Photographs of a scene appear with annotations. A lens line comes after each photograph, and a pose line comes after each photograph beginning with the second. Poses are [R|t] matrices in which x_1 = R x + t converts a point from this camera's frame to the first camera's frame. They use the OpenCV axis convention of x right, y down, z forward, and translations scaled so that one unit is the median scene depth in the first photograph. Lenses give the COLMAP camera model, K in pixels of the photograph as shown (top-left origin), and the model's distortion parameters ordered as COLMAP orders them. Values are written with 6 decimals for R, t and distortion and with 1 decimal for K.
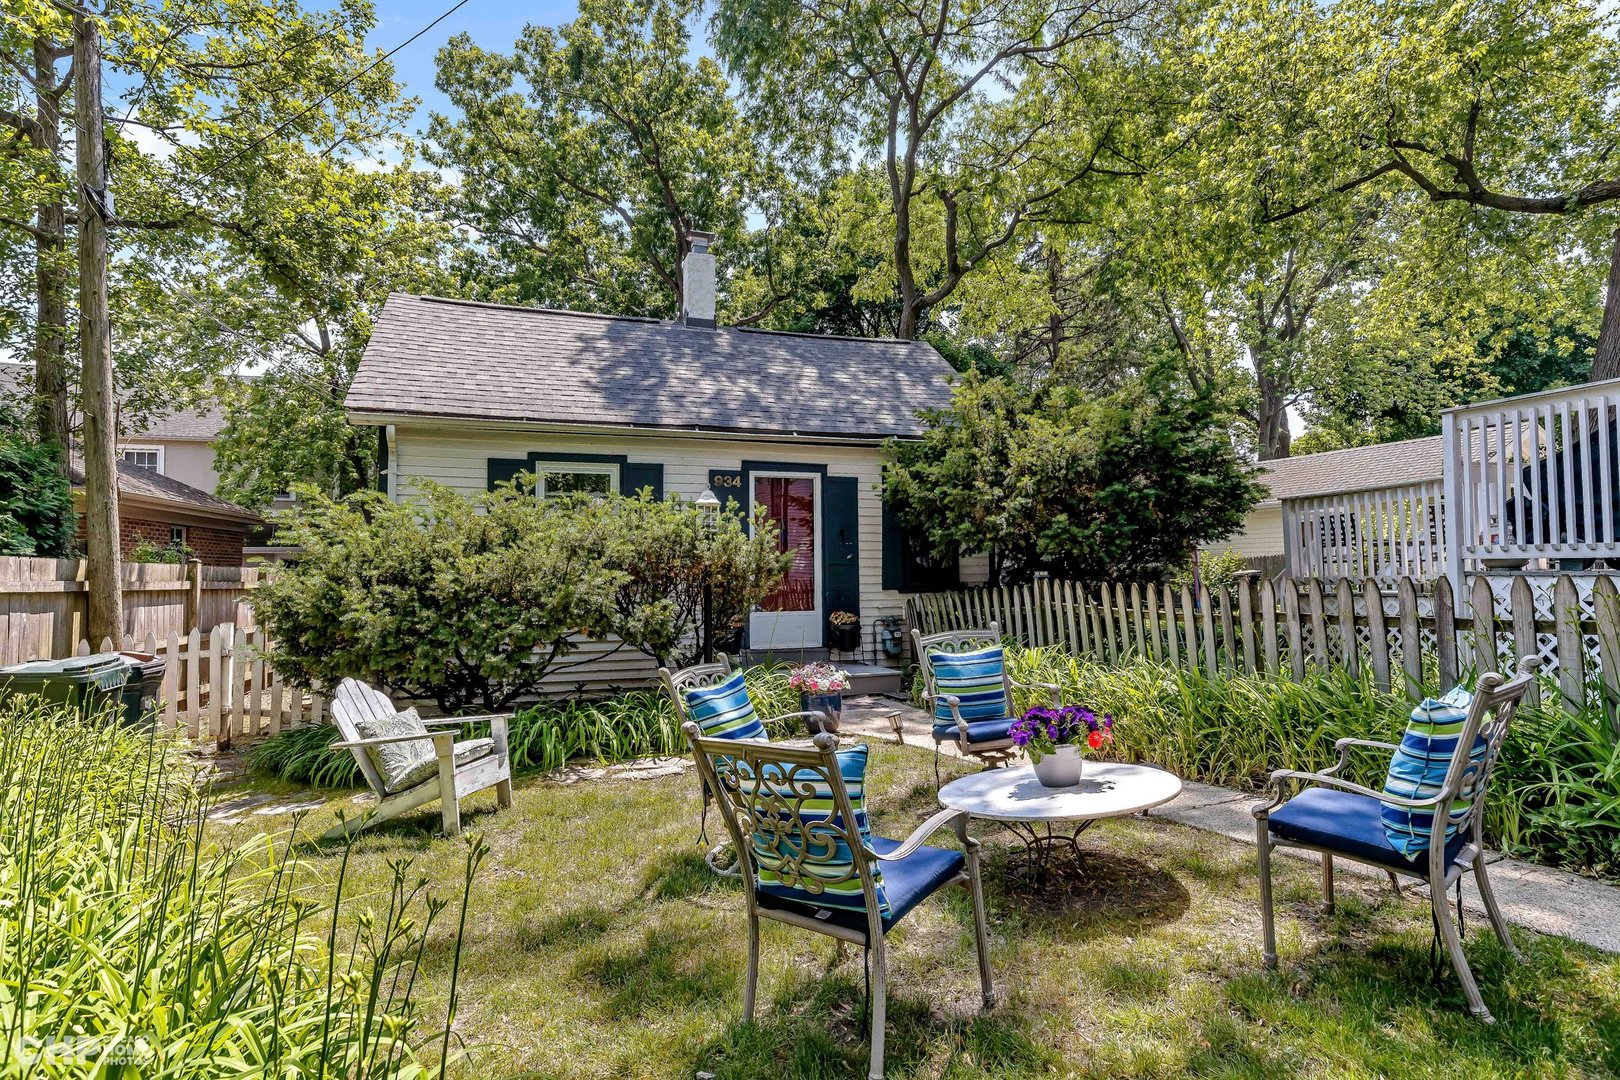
lens RADIAL K [[834.7, 0, 807.4], [0, 834.7, 532.9], [0, 0, 1]] dist [0.000443, -0.000016]
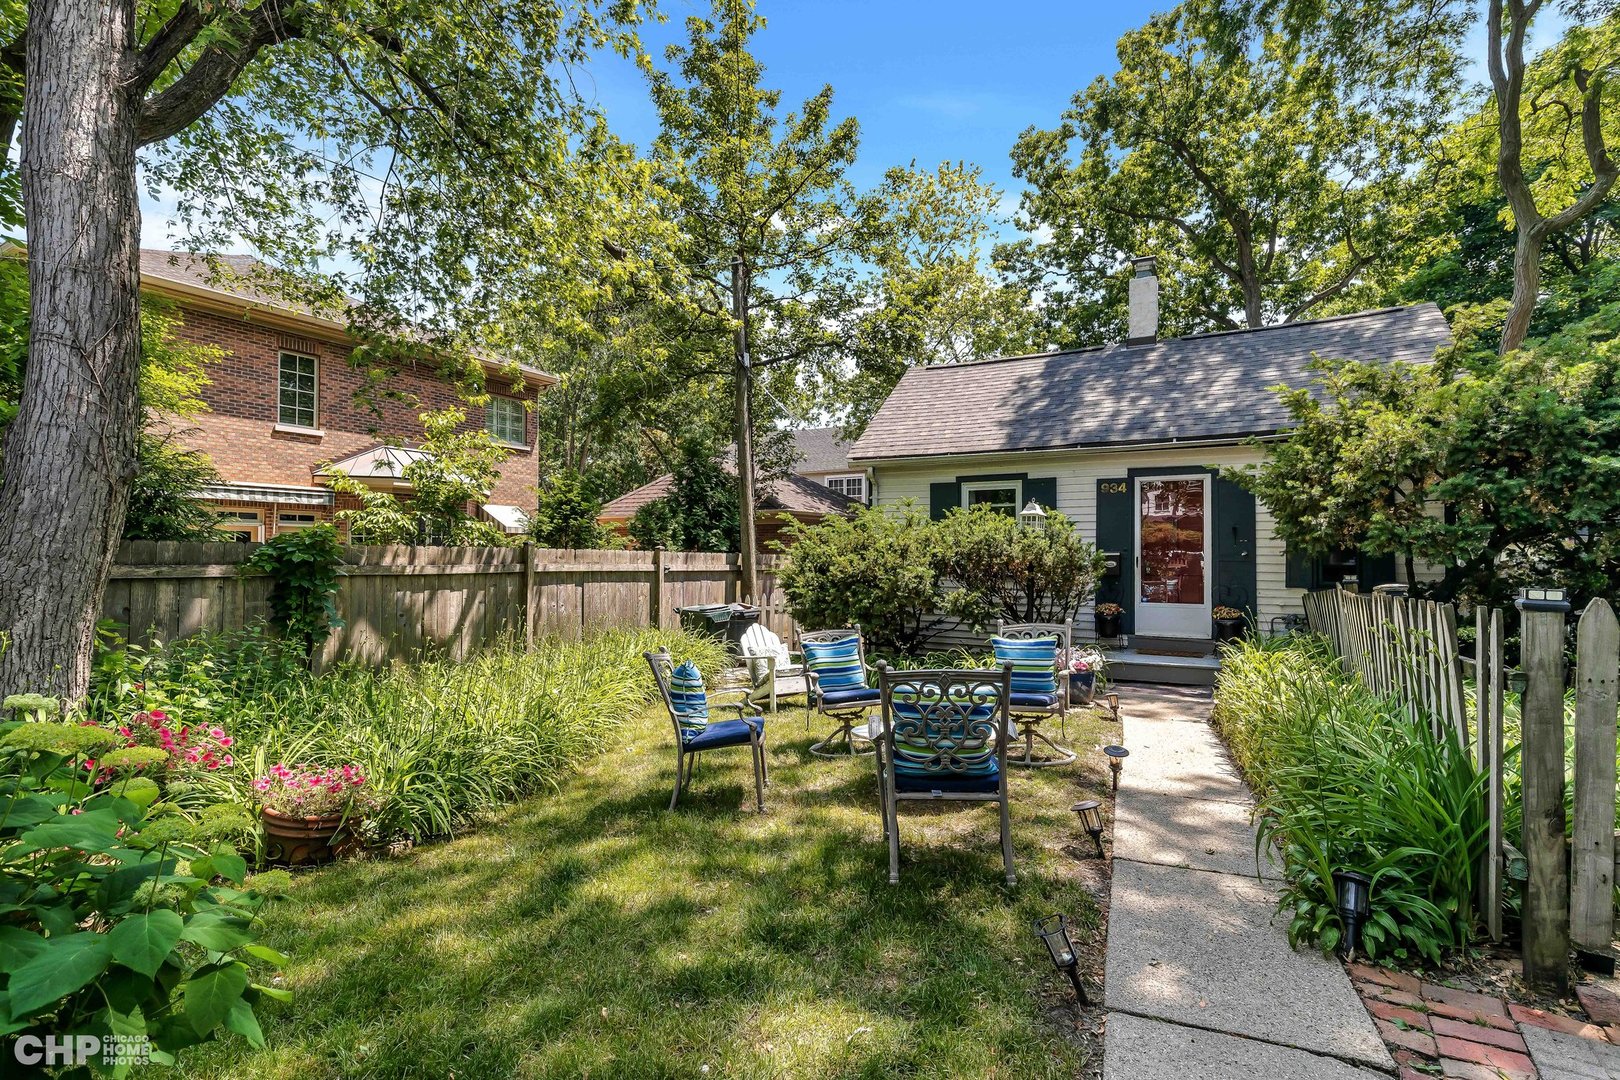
lens RADIAL K [[739.9, 0, 801.7], [0, 739.9, 536.1], [0, 0, 1]] dist [0.007166, -0.000277]
pose [[0.668336, -0.009342, -0.743801, 0.382857], [0.026297, 0.999593, 0.011075, -0.018144], [0.743395, -0.026961, 0.668309, -0.006927]]
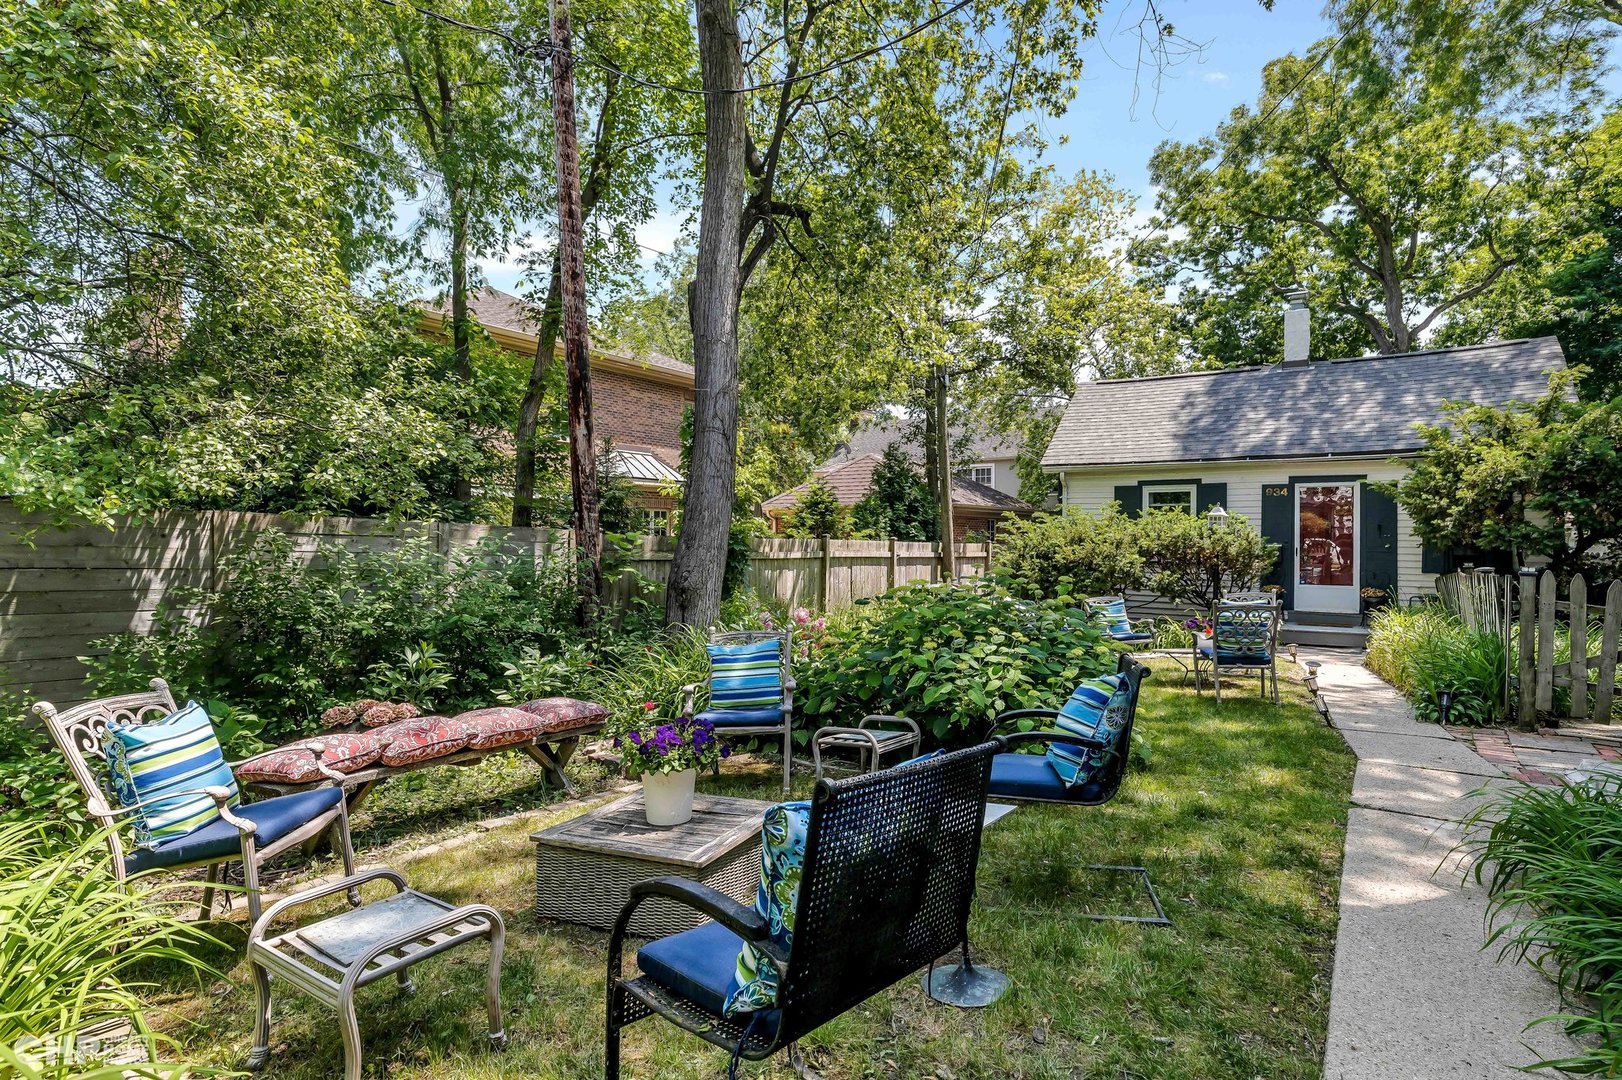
lens RADIAL K [[789.9, 0, 812.2], [0, 789.9, 531.3], [0, 0, 1]] dist [0.000847, -0.000103]
pose [[0.604622, 0.003183, -0.796506, 0.510760], [0.025996, 0.999380, 0.023727, -0.047916], [0.796088, -0.035052, 0.604165, -0.463000]]
